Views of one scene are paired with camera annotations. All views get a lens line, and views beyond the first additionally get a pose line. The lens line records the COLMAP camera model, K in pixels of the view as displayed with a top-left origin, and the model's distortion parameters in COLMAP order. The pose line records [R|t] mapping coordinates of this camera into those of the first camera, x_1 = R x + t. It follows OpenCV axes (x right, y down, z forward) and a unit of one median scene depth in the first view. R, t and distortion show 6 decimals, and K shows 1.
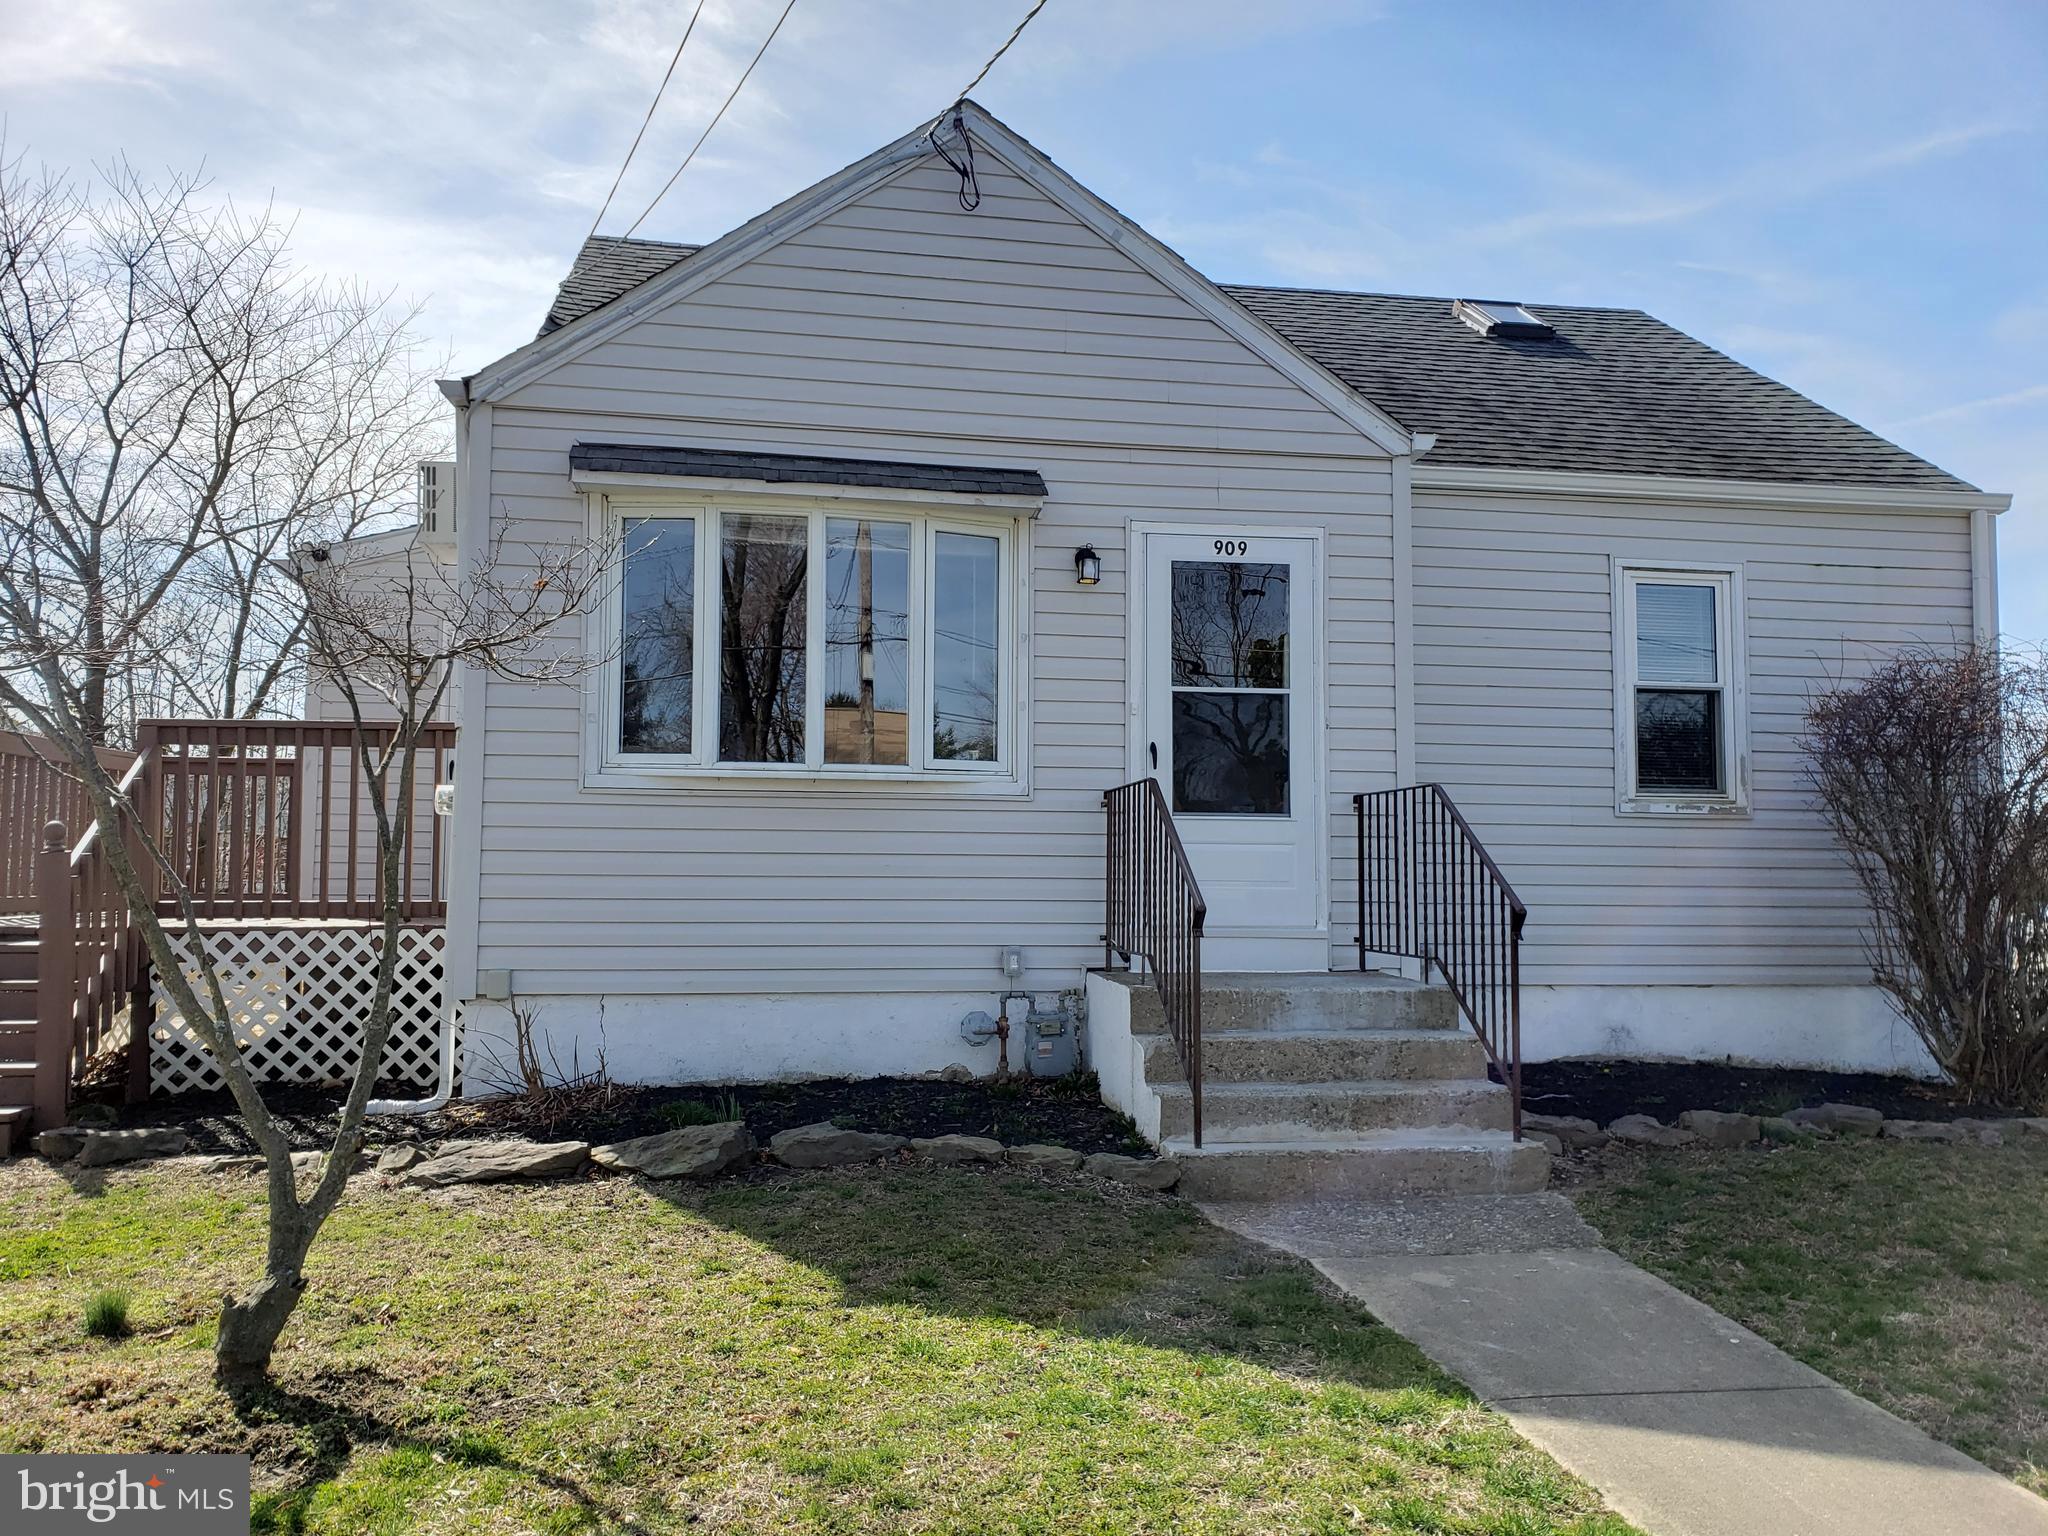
lens RADIAL K [[1616.1, 0, 1025.7], [0, 1616.1, 801.4], [0, 0, 1]] dist [0.022053, -0.007187]
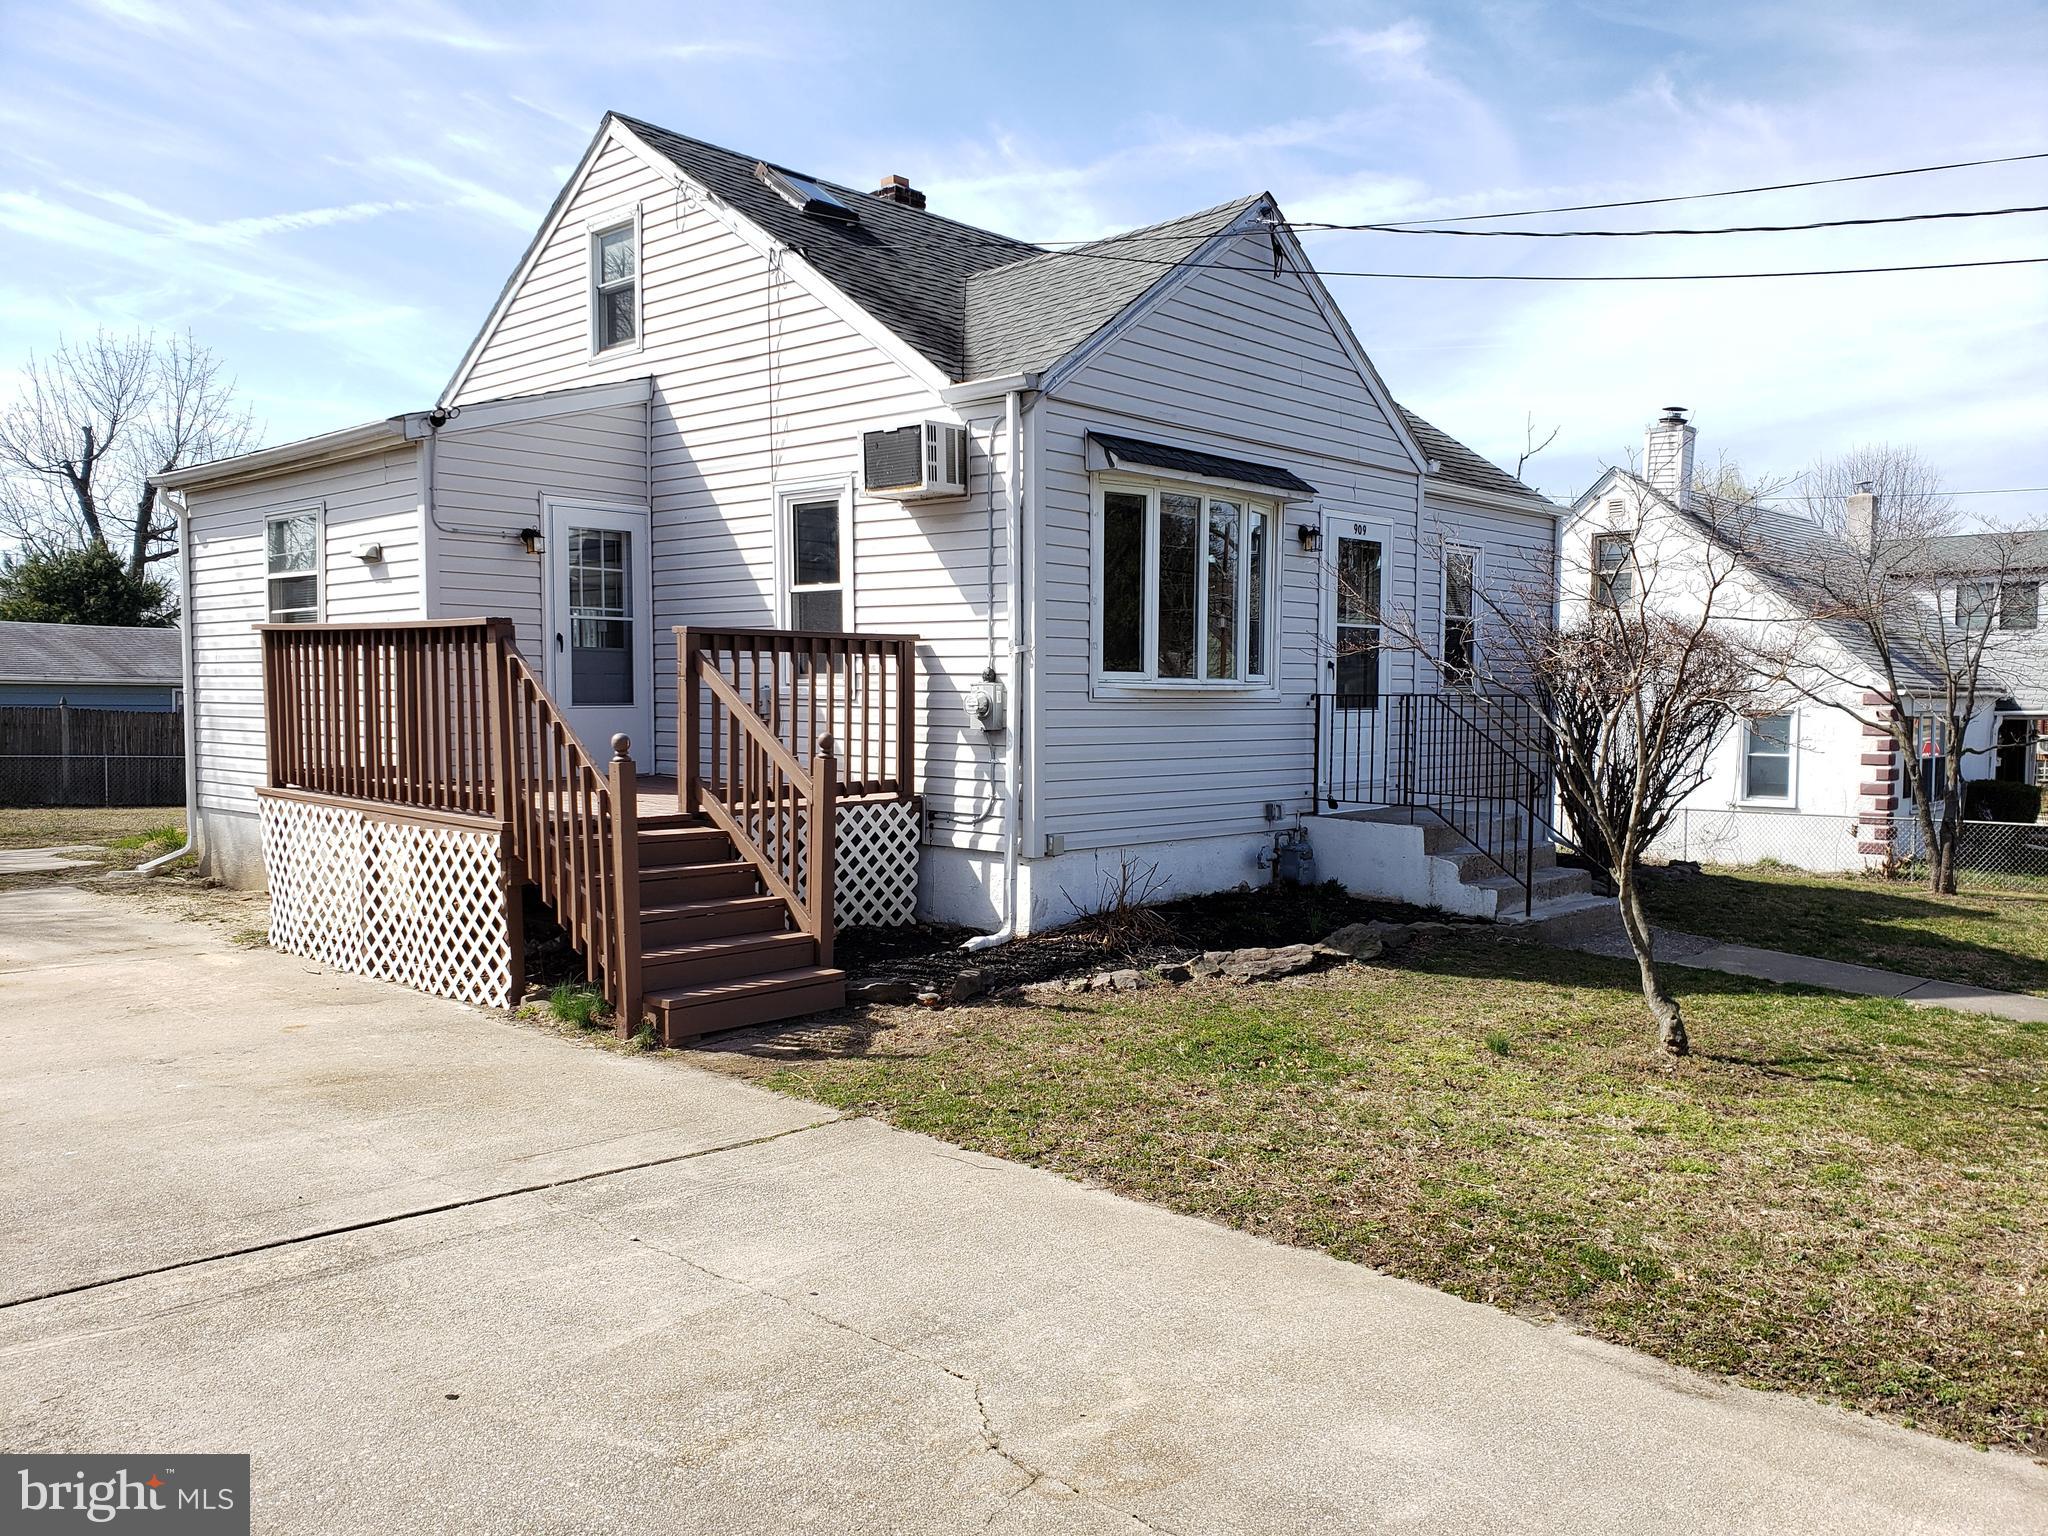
lens RADIAL K [[1585.7, 0, 1017.6], [0, 1585.7, 840.6], [0, 0, 1]] dist [0.005209, -0.002307]
pose [[0.798211, -0.059704, 0.599411, -1.051083], [-0.035880, 0.988597, 0.146249, -0.076260], [-0.601308, -0.138245, 0.786967, -0.014815]]
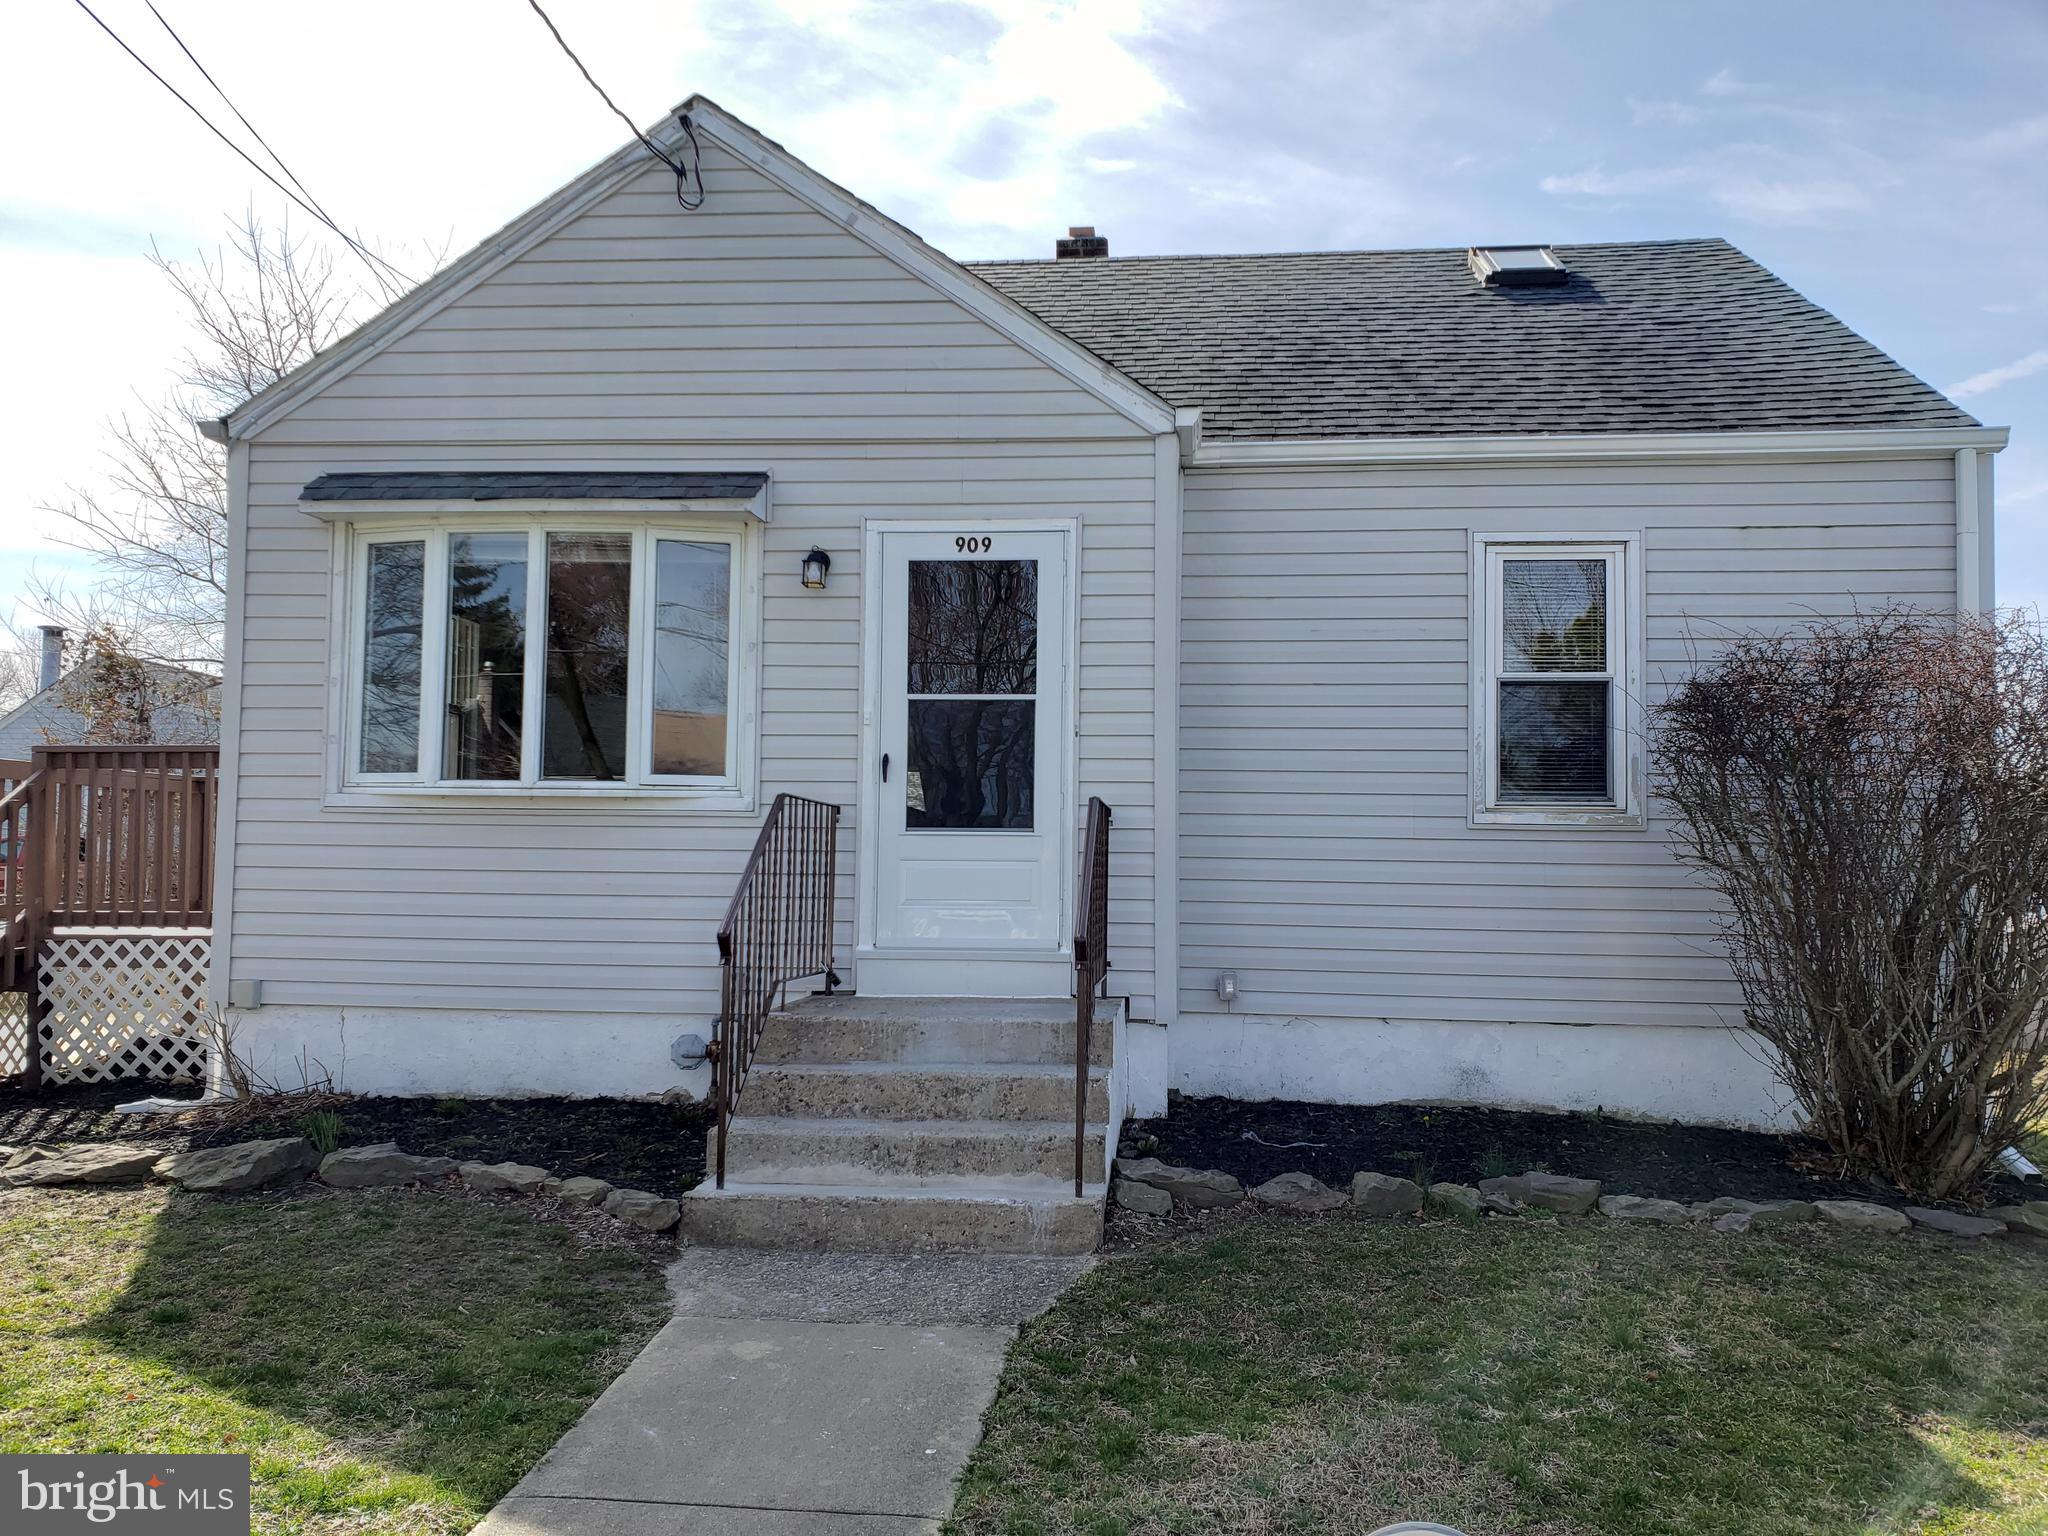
lens RADIAL K [[1600.6, 0, 1028.6], [0, 1600.6, 821.8], [0, 0, 1]] dist [0.057651, -0.065893]
pose [[0.965484, -0.004841, -0.260418, 0.405205], [0.007560, 0.999927, 0.009439, -0.004709], [0.260353, -0.011082, 0.965450, 0.110835]]
